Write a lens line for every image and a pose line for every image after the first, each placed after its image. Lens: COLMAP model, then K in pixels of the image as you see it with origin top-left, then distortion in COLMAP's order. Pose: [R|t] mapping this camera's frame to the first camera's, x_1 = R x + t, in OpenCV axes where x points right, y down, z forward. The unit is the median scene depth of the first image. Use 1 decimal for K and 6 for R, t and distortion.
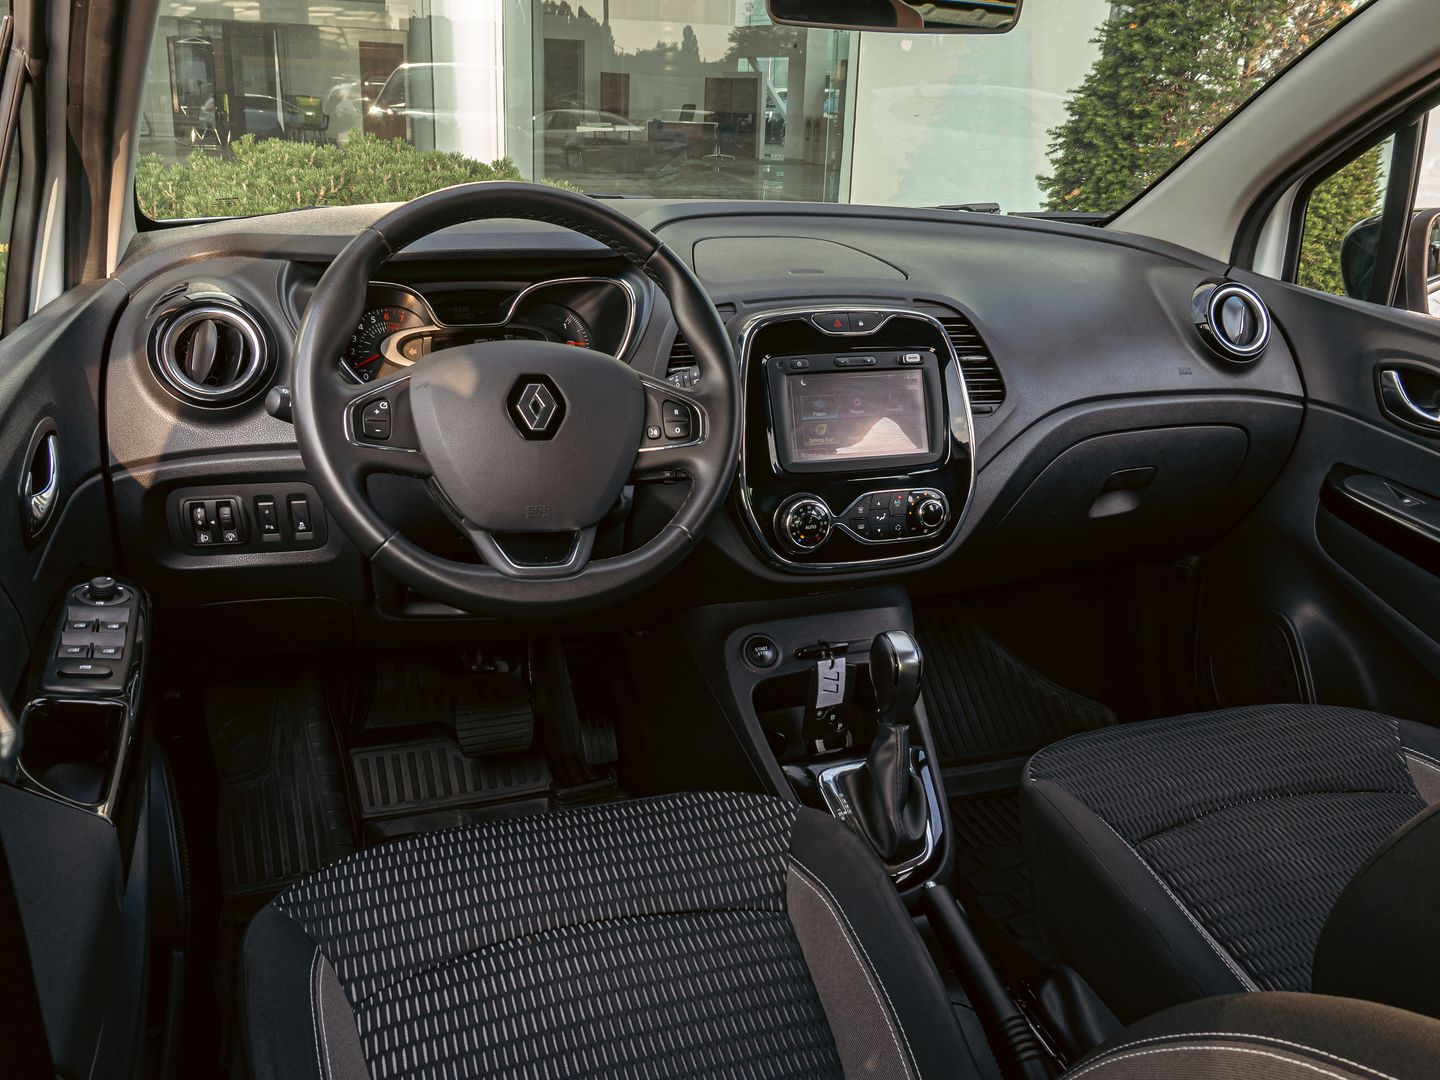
lens RADIAL K [[1225.6, 0, 713.1], [0, 1225.6, 538.6], [0, 0, 1]] dist [-0.001400, 0.000019]
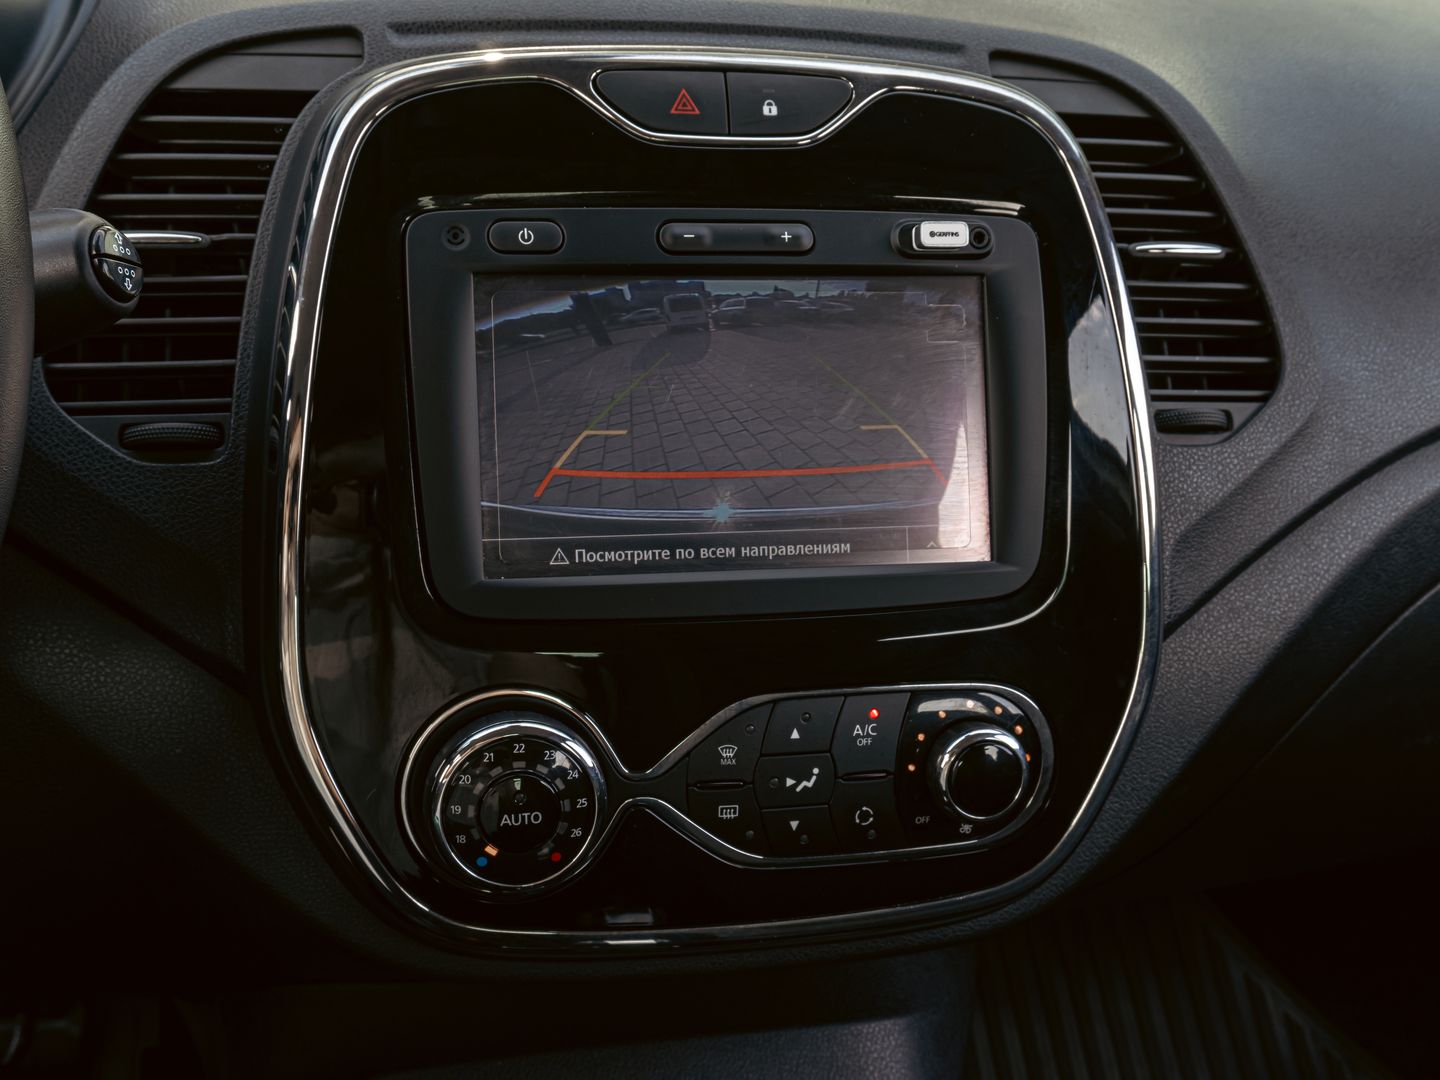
lens RADIAL K [[1859.4, 0, 719.6], [0, 1859.4, 536.5], [0, 0, 1]] dist [0.000818, 0.000000]
pose [[0.993661, 0.055272, -0.097889, 0.156890], [-0.055603, 0.998453, -0.000647, -0.073281], [0.097702, 0.006086, 0.995197, 0.559013]]
